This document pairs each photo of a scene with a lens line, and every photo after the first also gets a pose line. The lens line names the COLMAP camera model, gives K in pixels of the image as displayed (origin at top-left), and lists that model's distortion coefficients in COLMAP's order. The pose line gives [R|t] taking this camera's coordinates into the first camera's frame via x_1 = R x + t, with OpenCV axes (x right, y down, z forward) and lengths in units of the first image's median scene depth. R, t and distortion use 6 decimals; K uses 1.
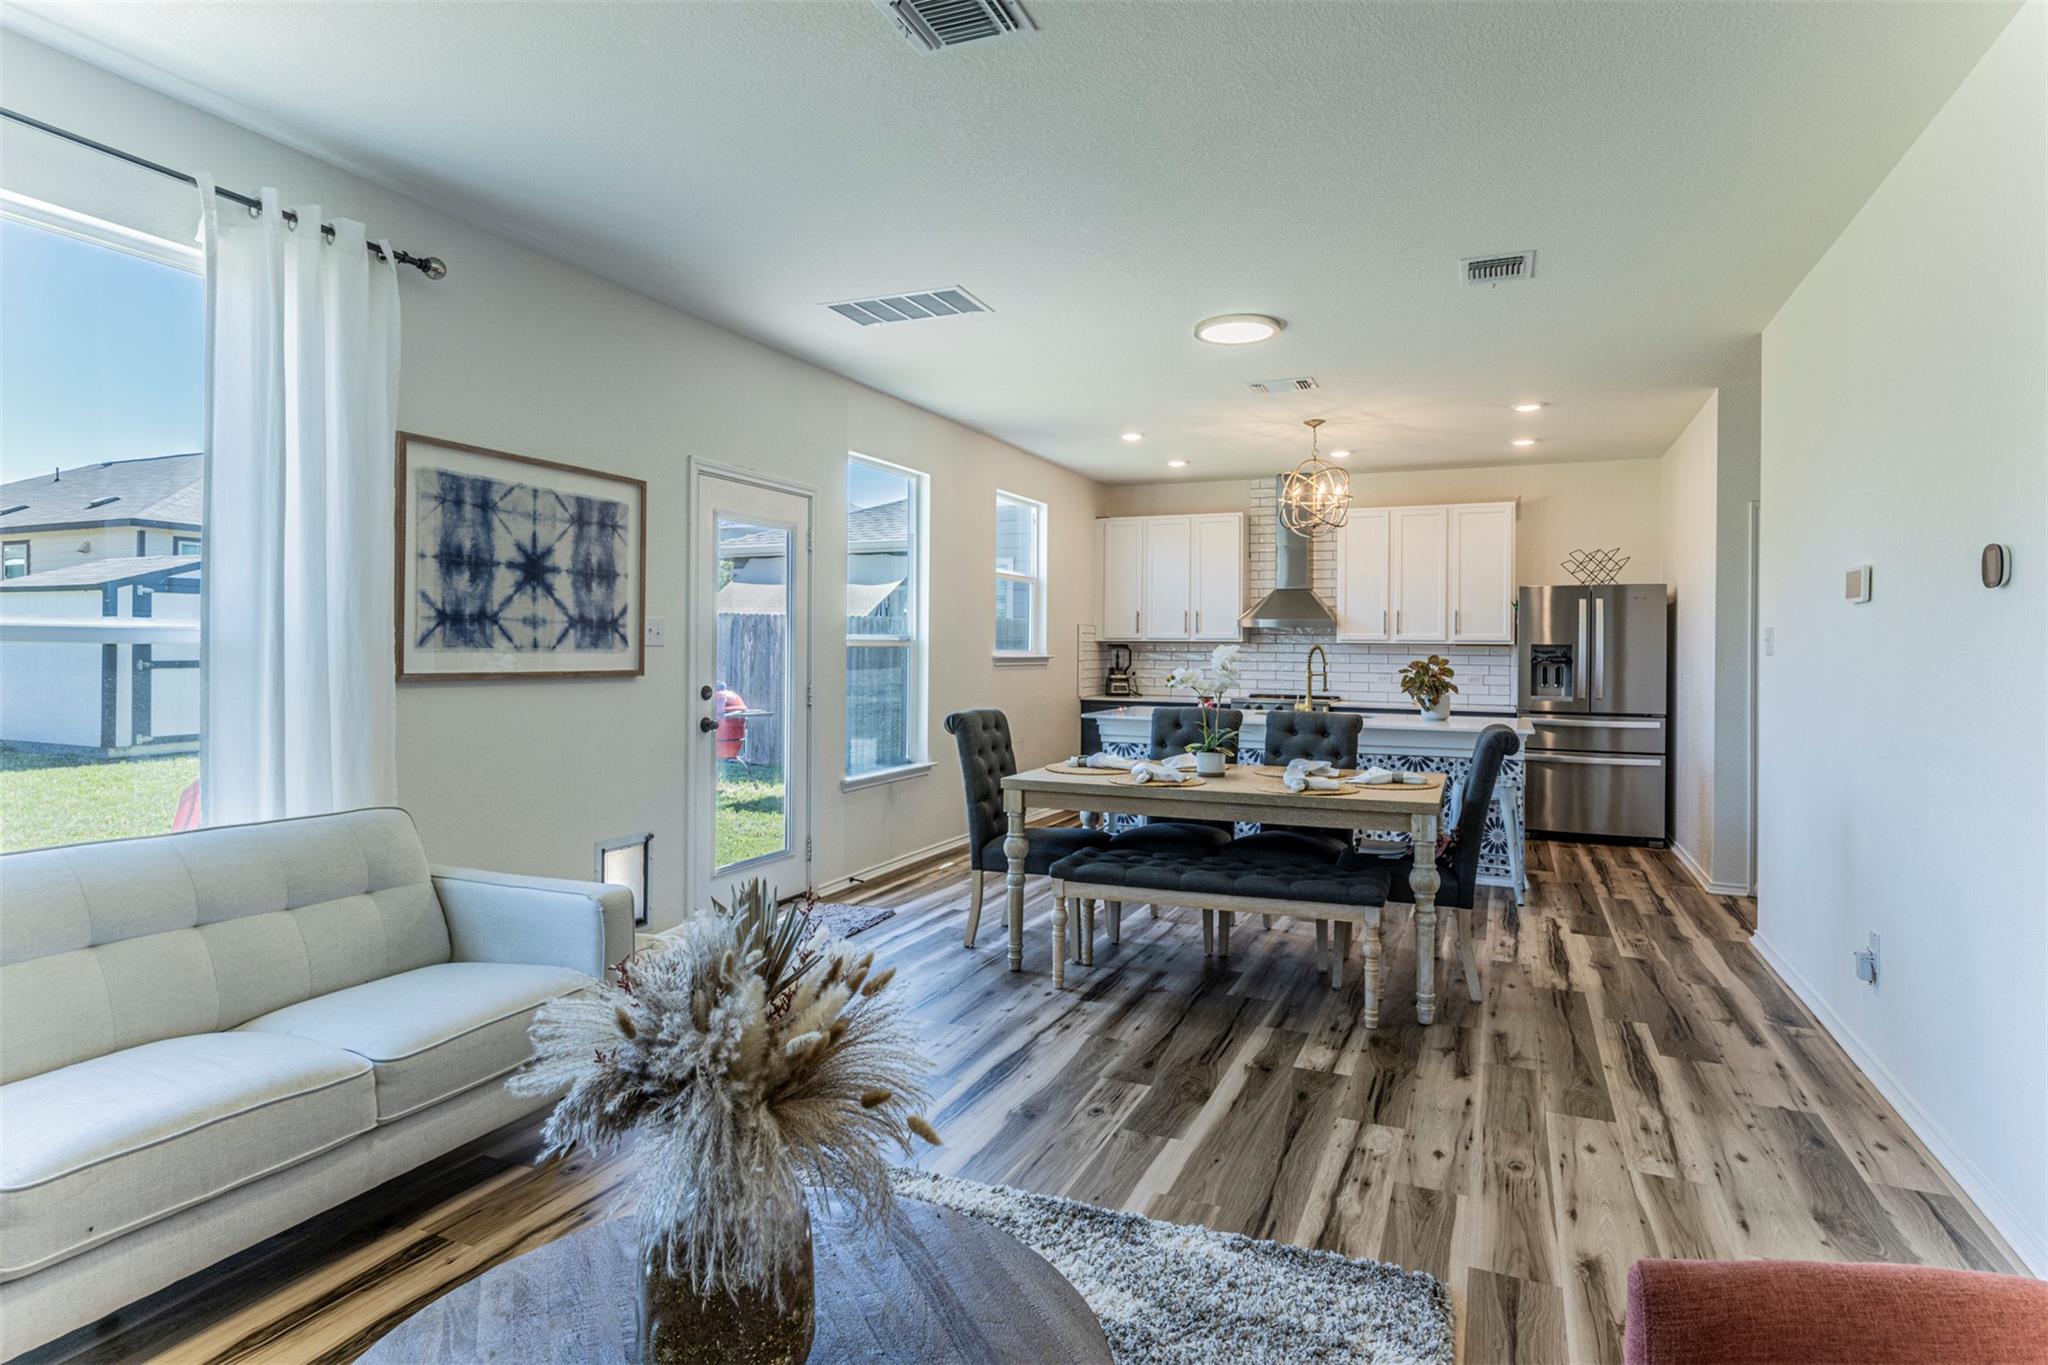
lens RADIAL K [[1059.9, 0, 1057.1], [0, 1059.9, 649.1], [0, 0, 1]] dist [-0.007471, 0.000428]
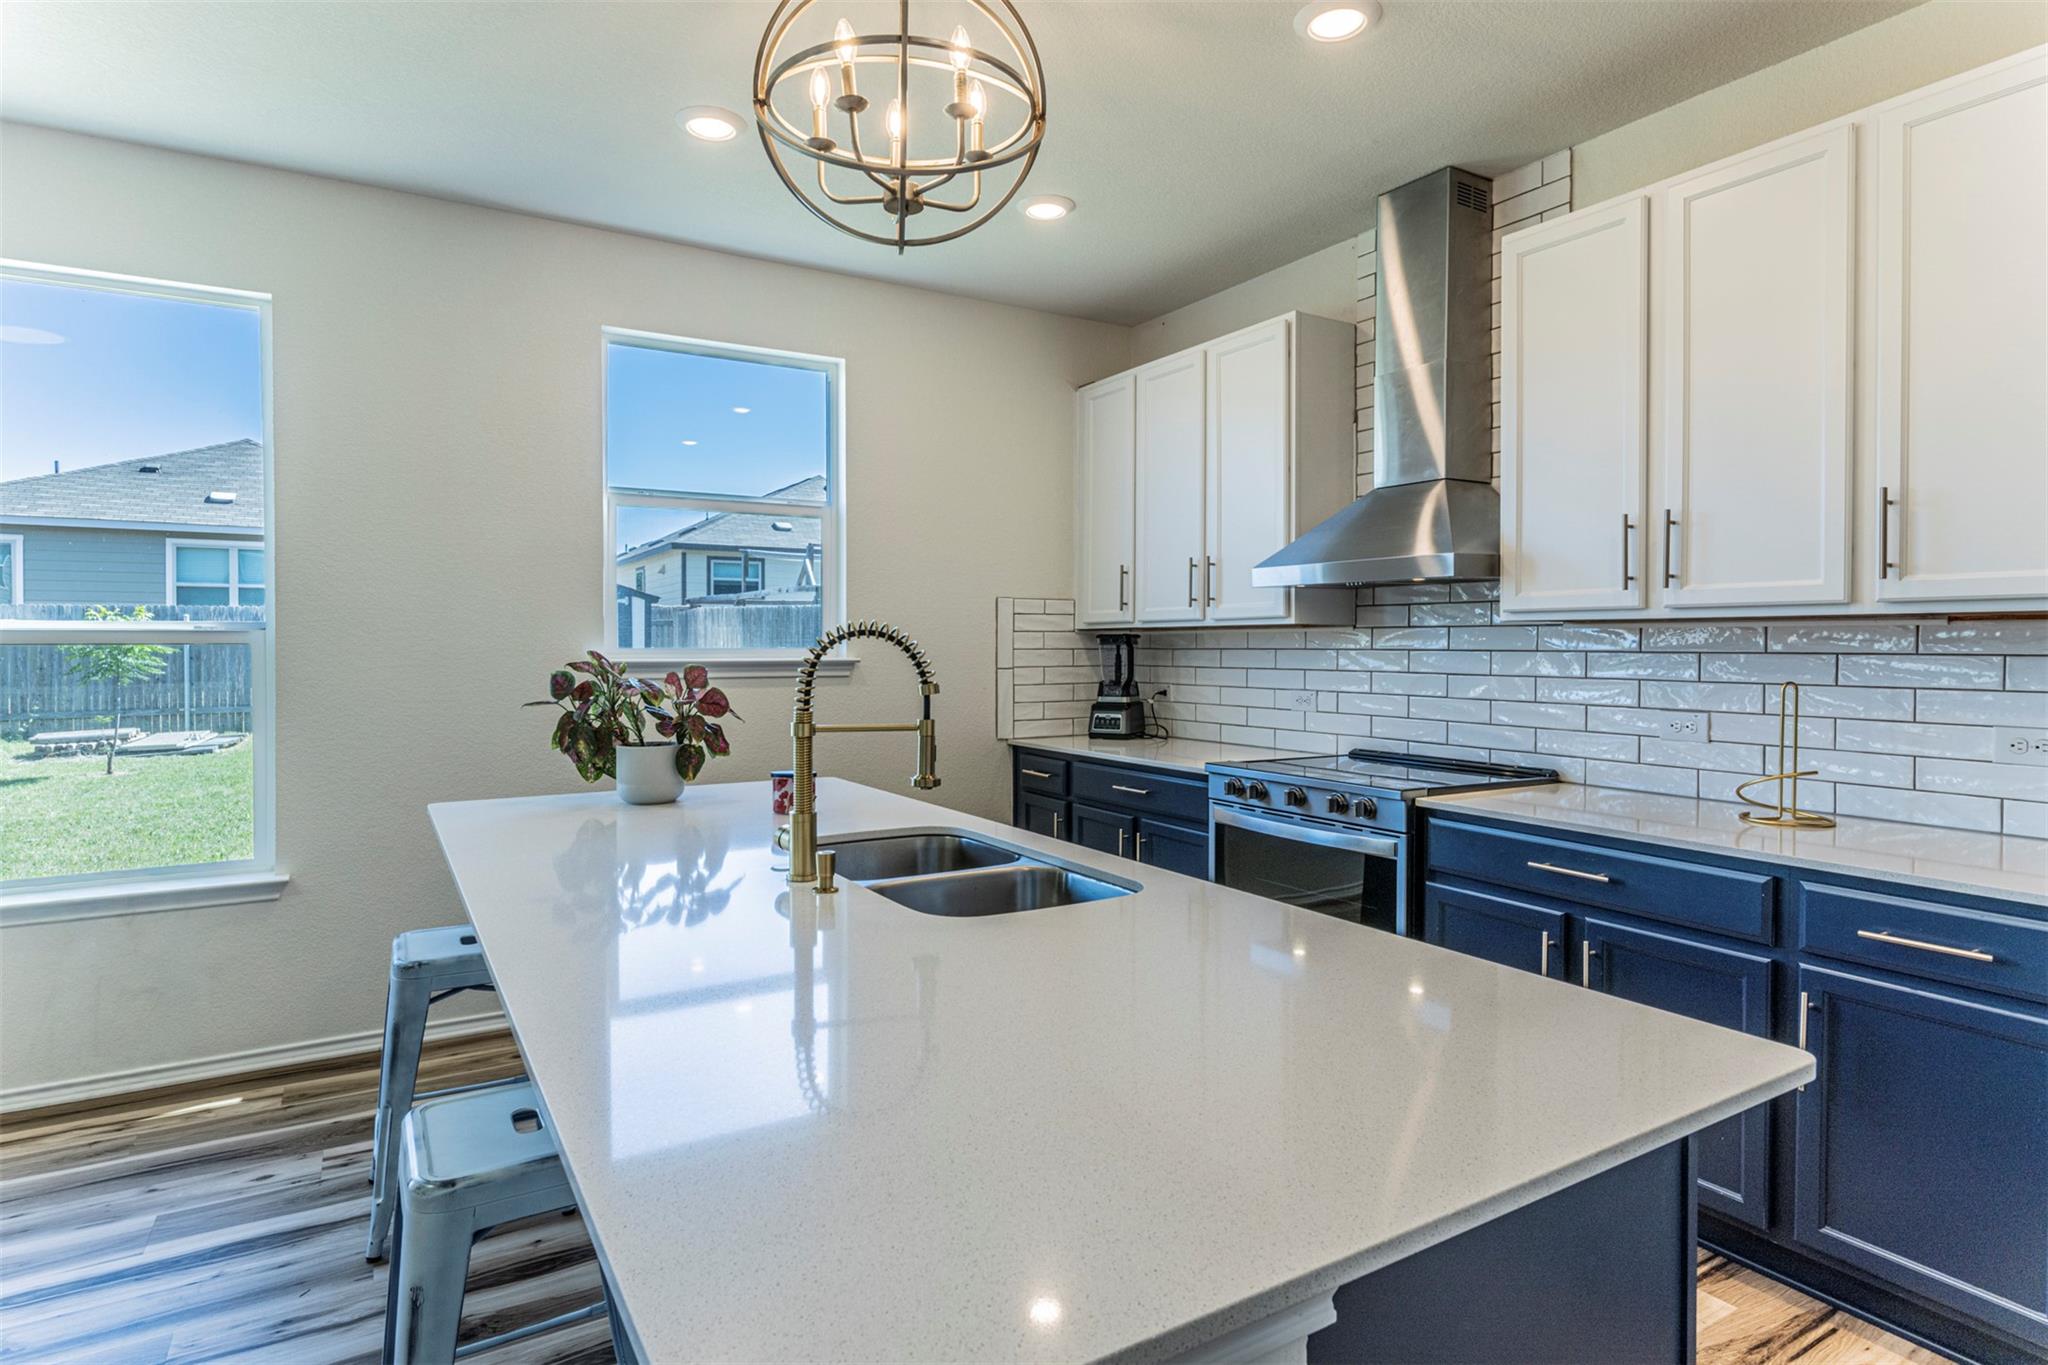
lens RADIAL K [[1059.9, 0, 996.9], [0, 1059.9, 655.0], [0, 0, 1]] dist [-0.007471, 0.000428]
pose [[0.806745, -0.001808, -0.590897, 0.641327], [0.004780, 0.999983, 0.003466, 0.006681], [0.590880, -0.005620, 0.806740, 1.180601]]
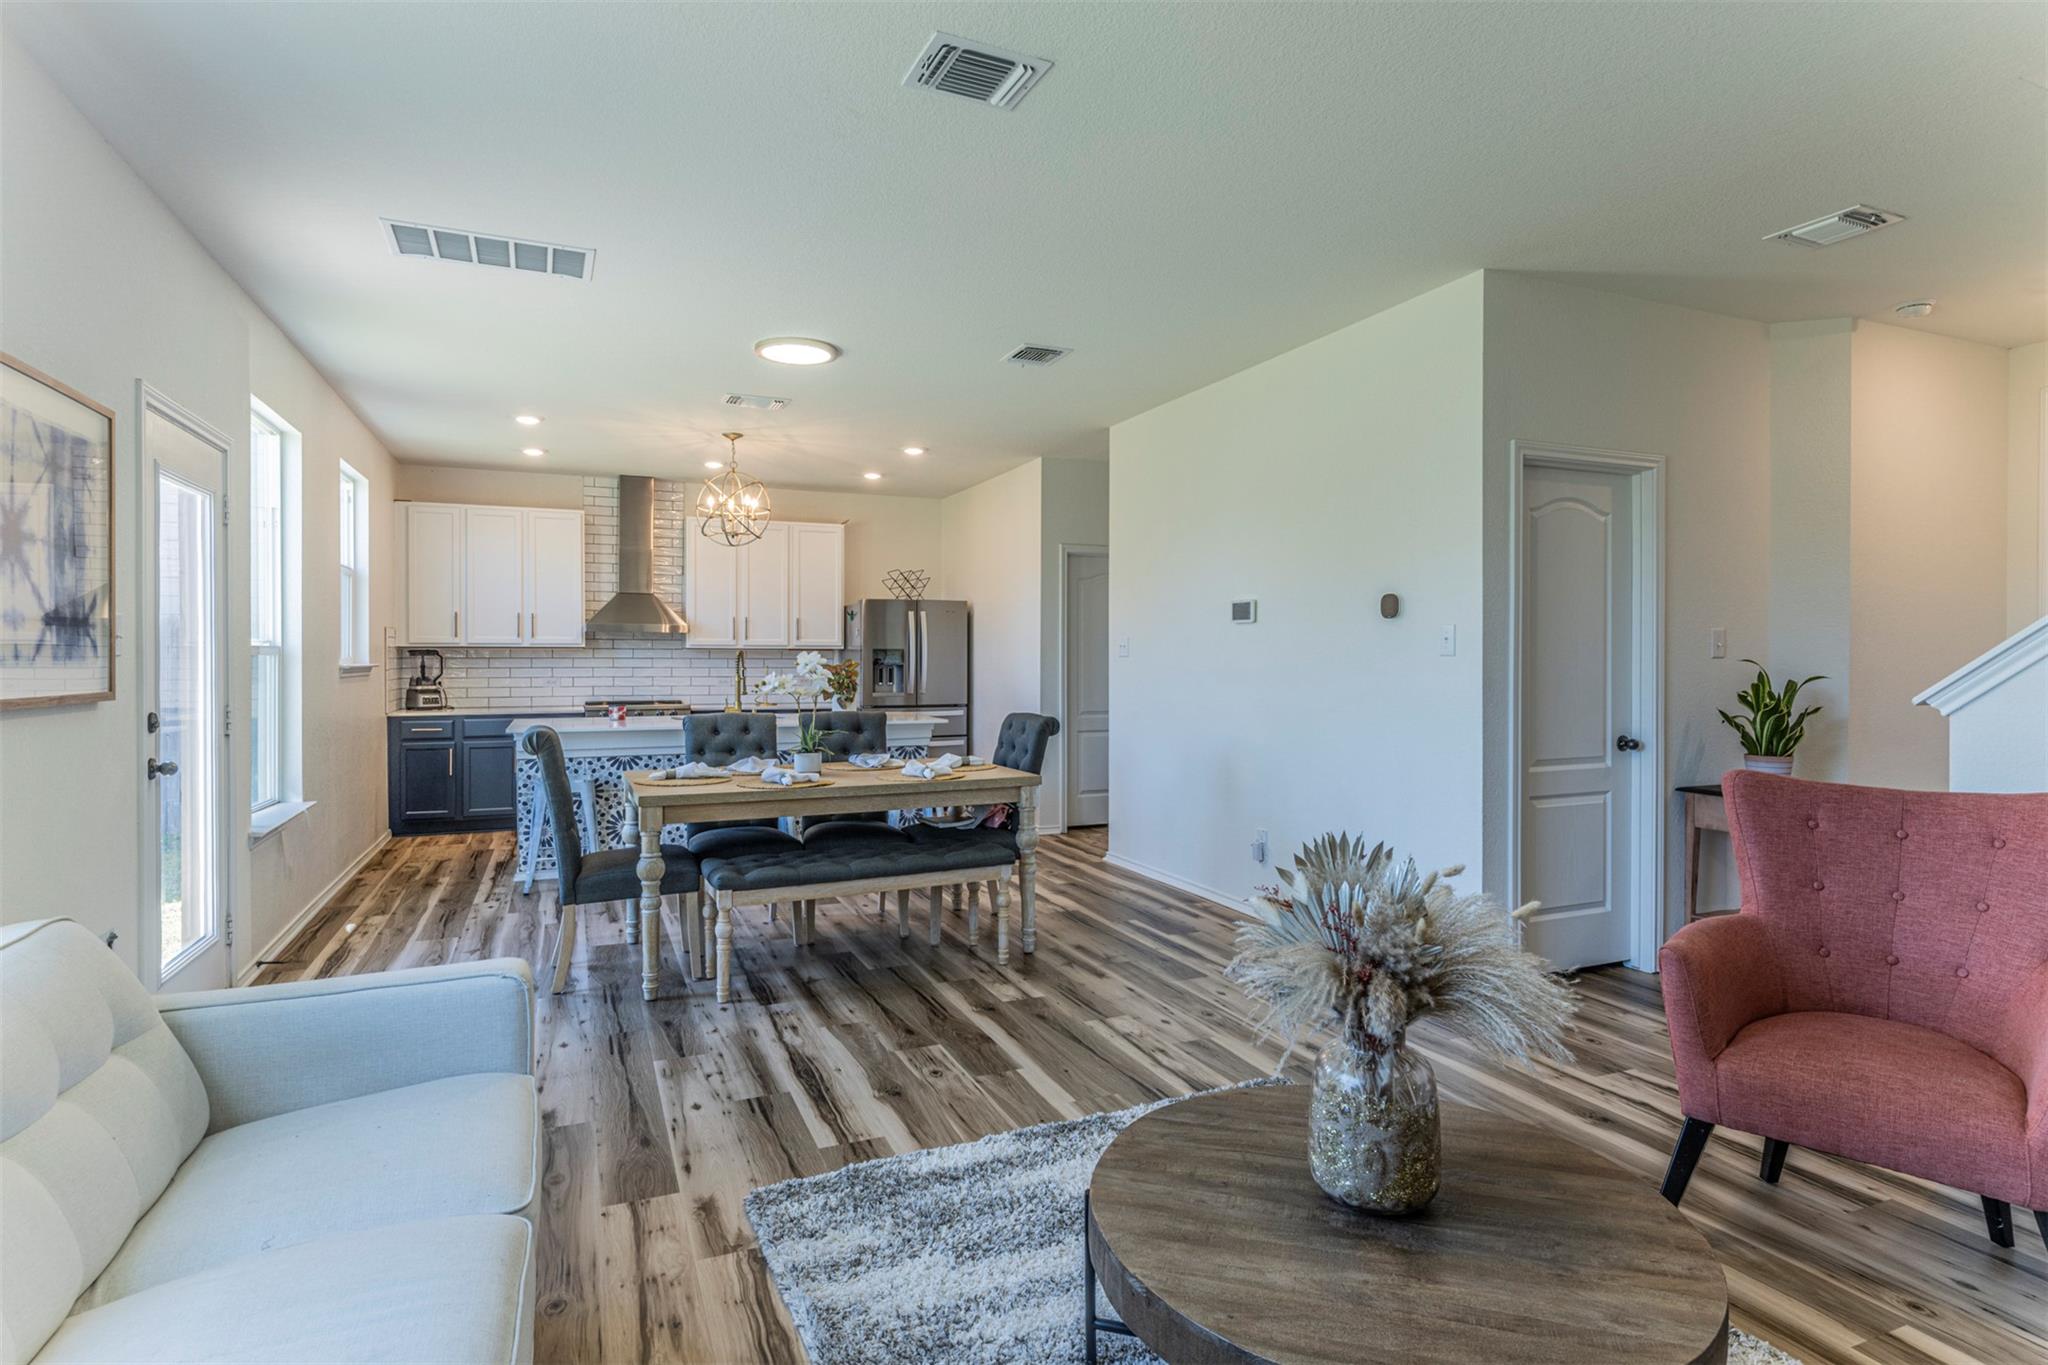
lens RADIAL K [[1059.9, 0, 1026.4], [0, 1059.9, 668.4], [0, 0, 1]] dist [-0.007471, 0.000428]
pose [[0.690562, -0.016027, 0.723095, -0.471466], [0.005050, 0.999837, 0.017337, -0.004156], [-0.723255, -0.008321, 0.690530, 0.114648]]
